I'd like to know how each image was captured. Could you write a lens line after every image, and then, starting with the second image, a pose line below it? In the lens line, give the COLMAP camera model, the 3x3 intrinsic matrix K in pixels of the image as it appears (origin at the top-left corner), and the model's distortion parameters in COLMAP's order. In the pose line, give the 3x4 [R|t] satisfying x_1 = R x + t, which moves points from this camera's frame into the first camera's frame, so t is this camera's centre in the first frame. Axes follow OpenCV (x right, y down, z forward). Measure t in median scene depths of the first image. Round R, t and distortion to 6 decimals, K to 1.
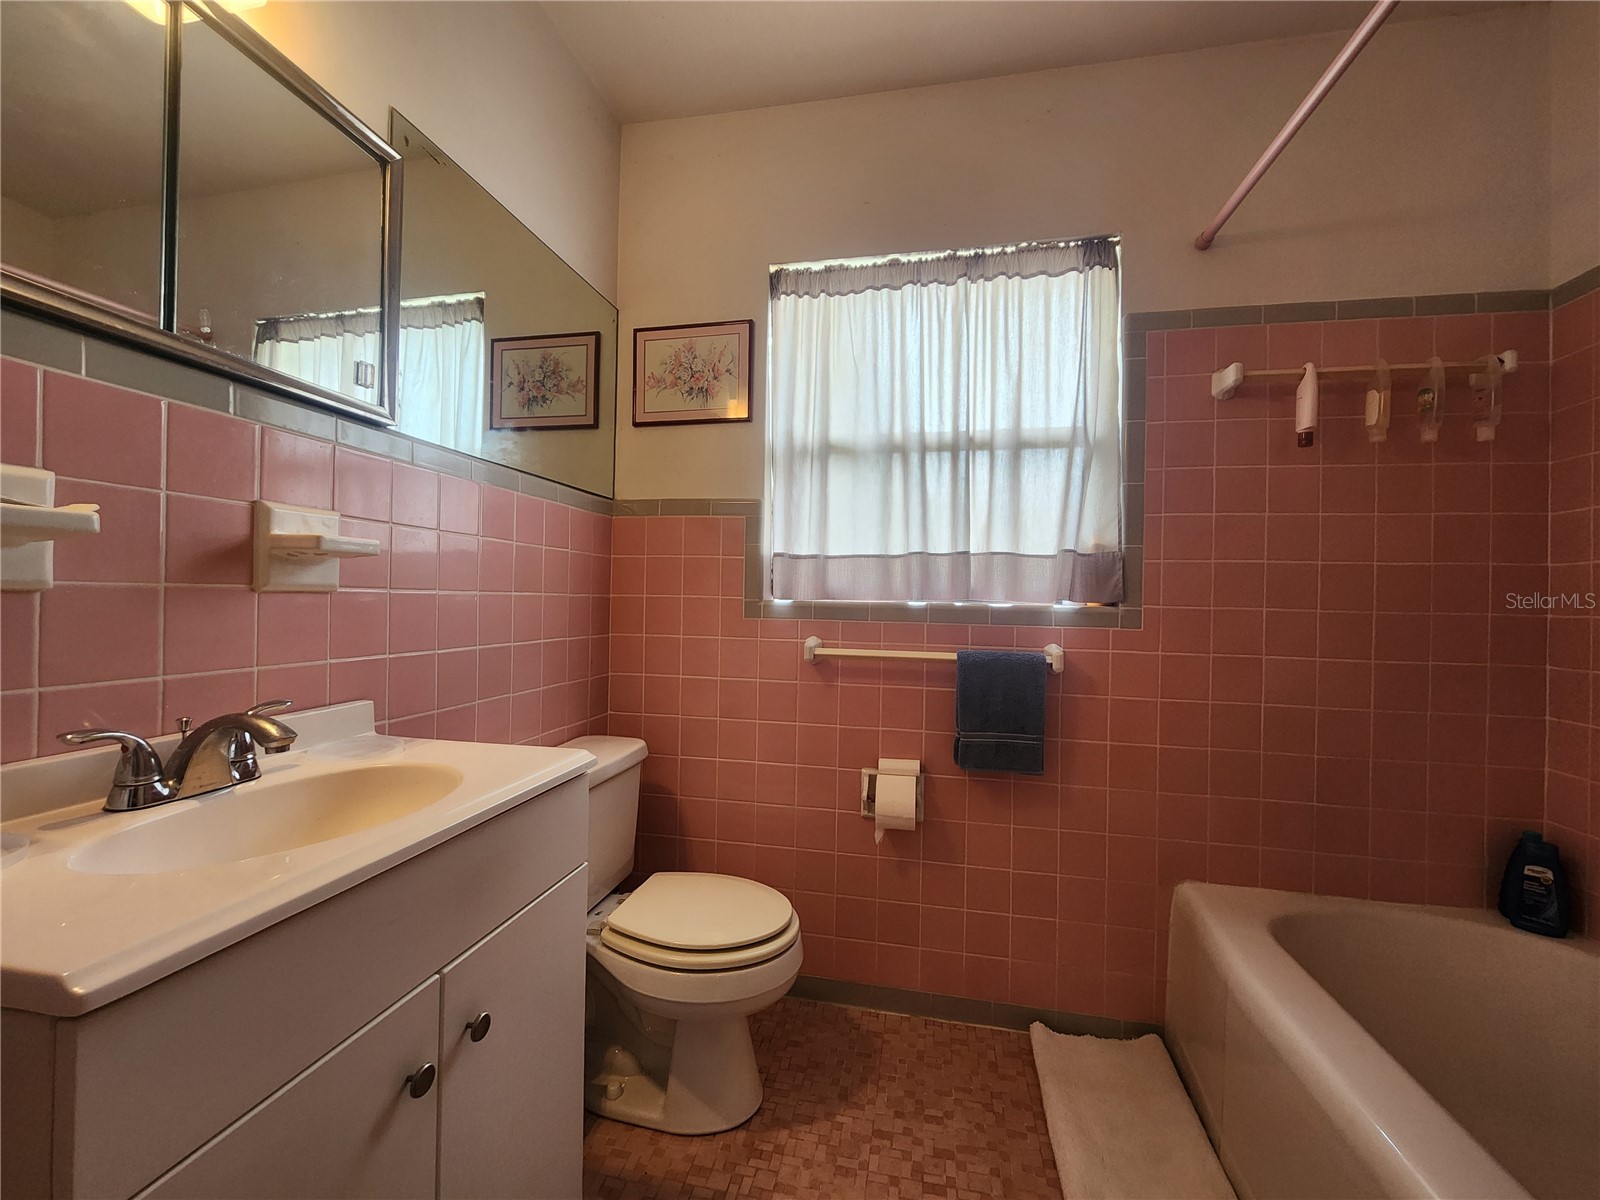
lens RADIAL K [[655.2, 0, 803.7], [0, 655.2, 601.9], [0, 0, 1]] dist [0.000066, -0.000916]
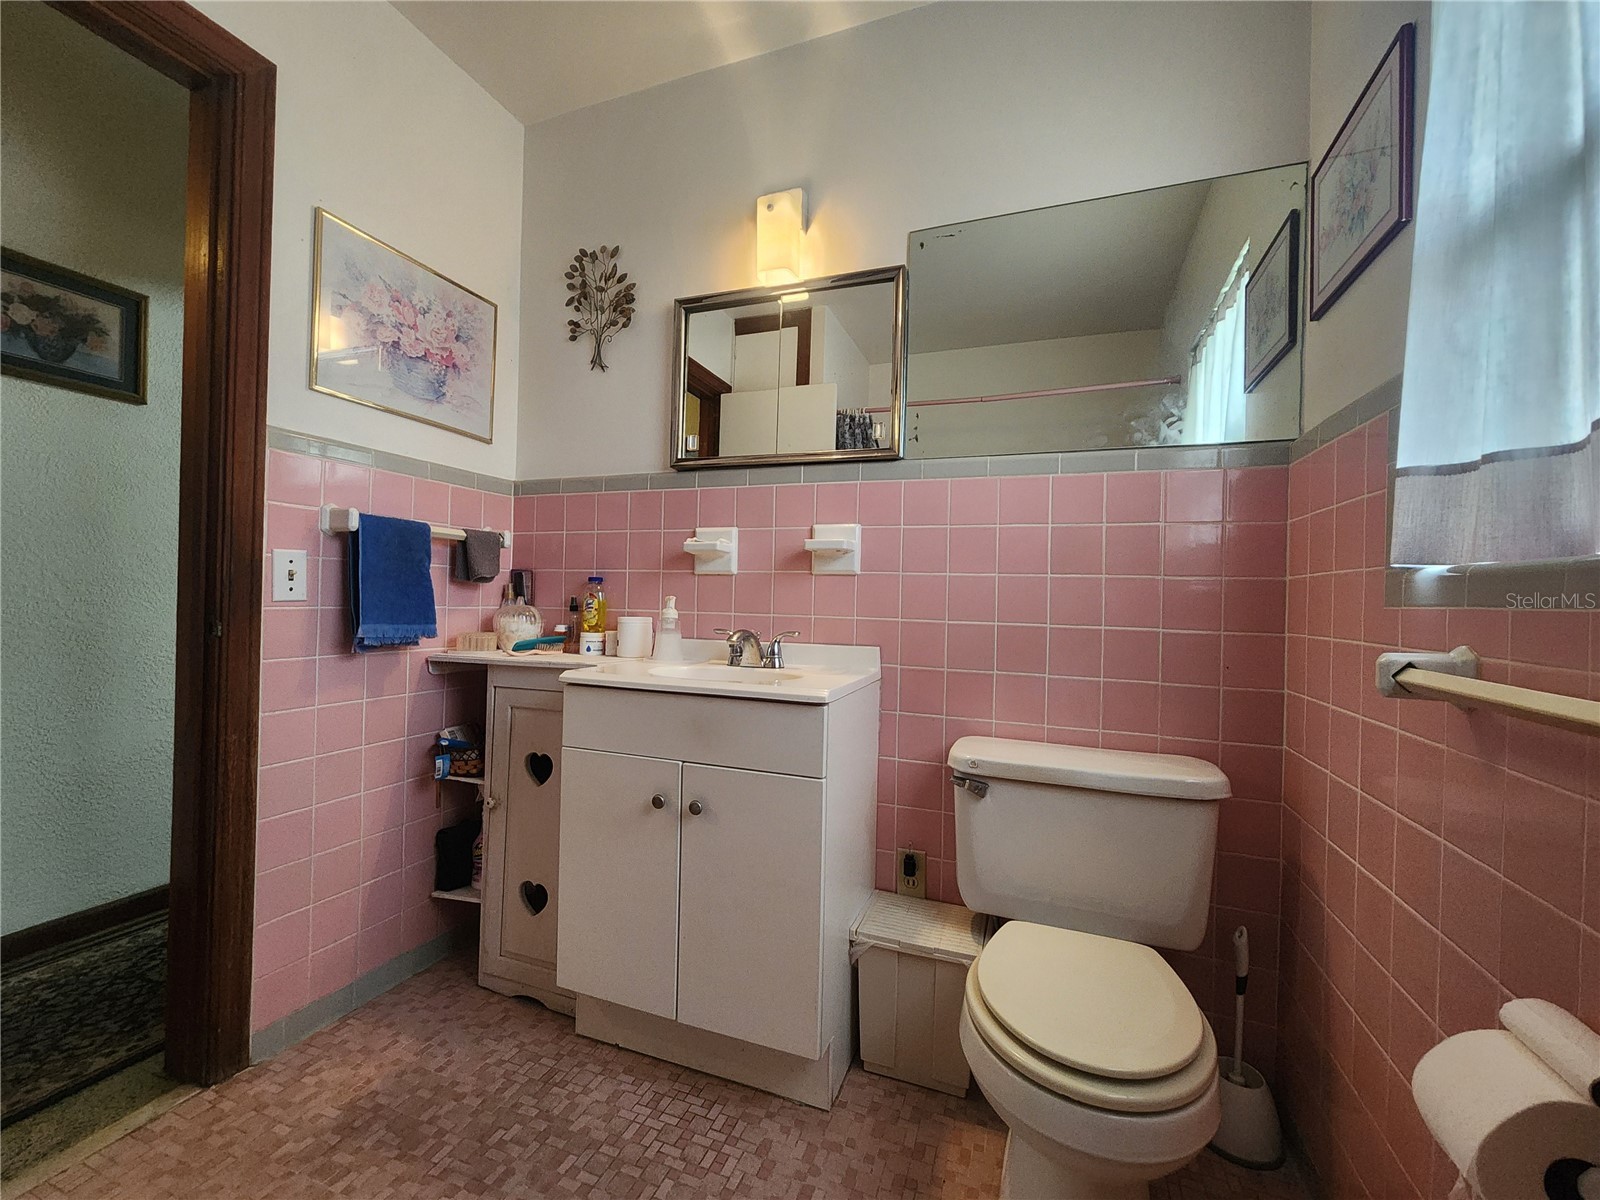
lens RADIAL K [[655.2, 0, 803.7], [0, 655.2, 601.9], [0, 0, 1]] dist [0.000066, -0.000916]
pose [[-0.151754, -0.016966, -0.988273, 0.554679], [-0.031072, 0.999440, -0.012386, 0.047374], [0.987930, 0.028828, -0.152196, 0.695405]]
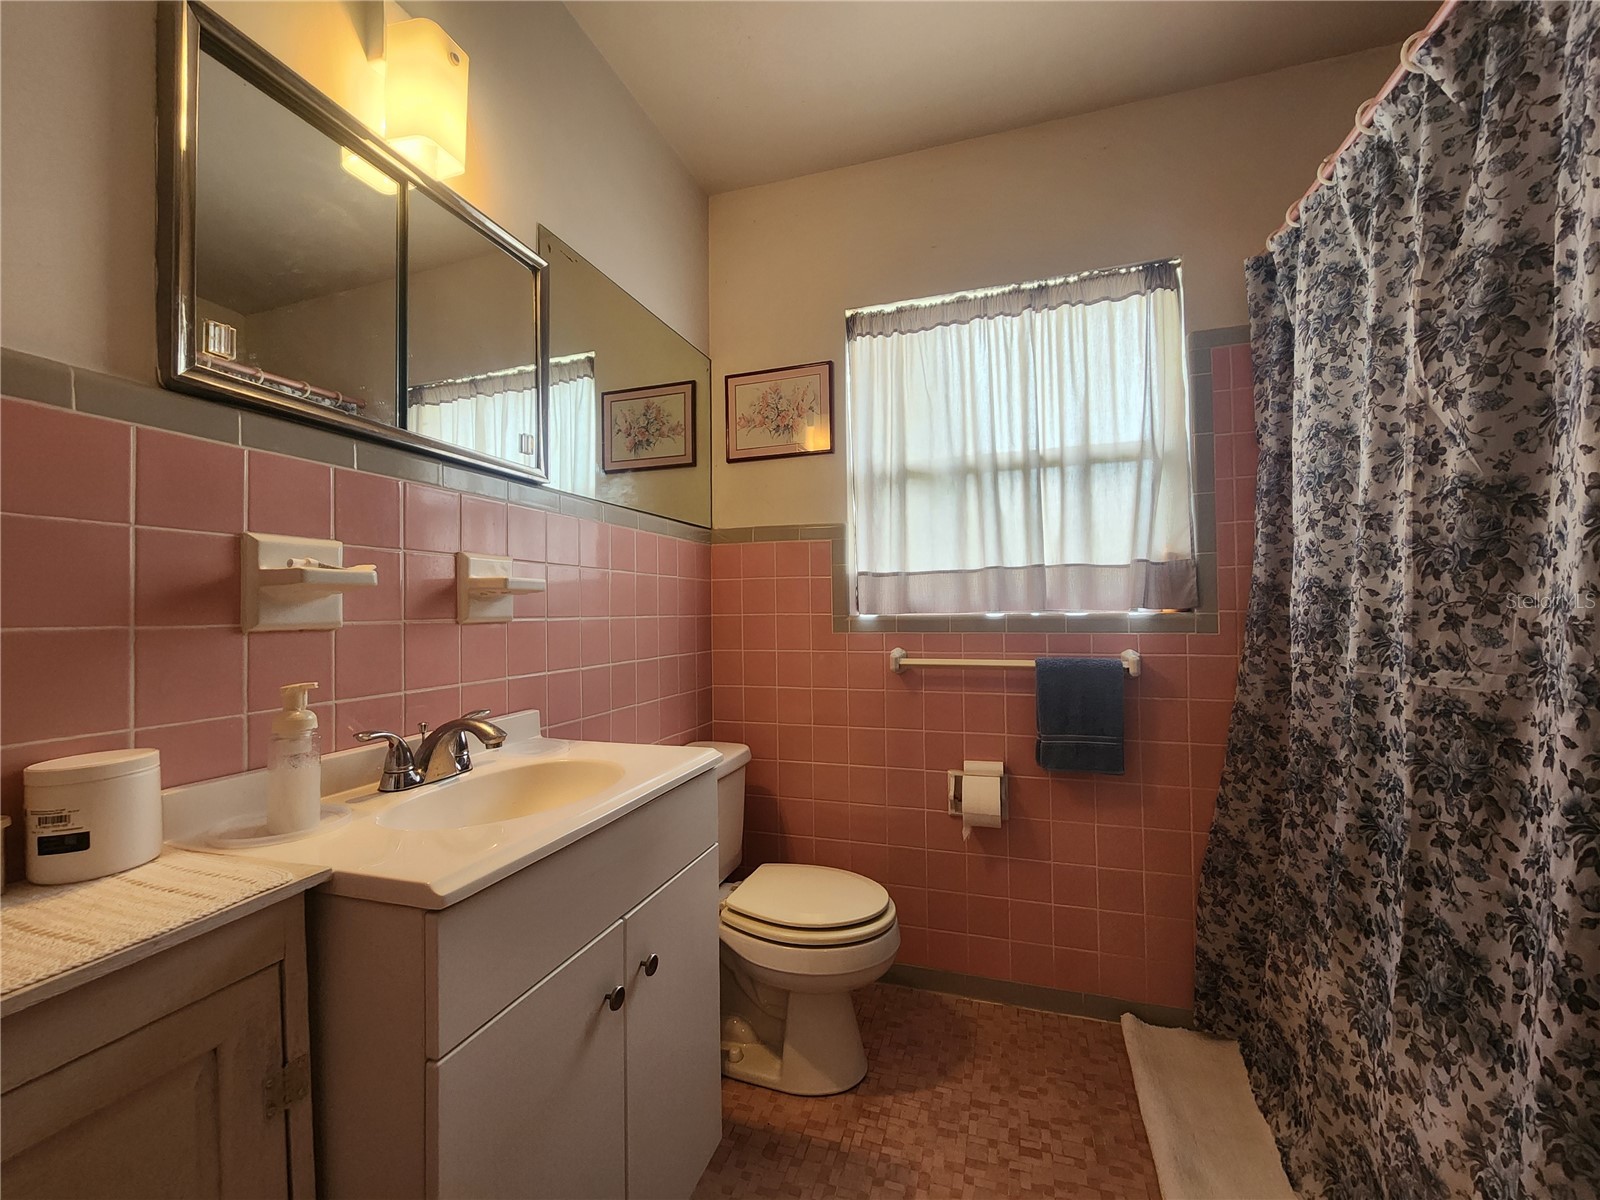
lens RADIAL K [[655.2, 0, 803.7], [0, 655.2, 601.9], [0, 0, 1]] dist [0.000066, -0.000916]
pose [[0.993075, -0.033035, -0.112744, -0.016125], [0.030913, 0.999312, -0.020513, -0.006346], [0.113344, 0.016886, 0.993412, -0.100968]]
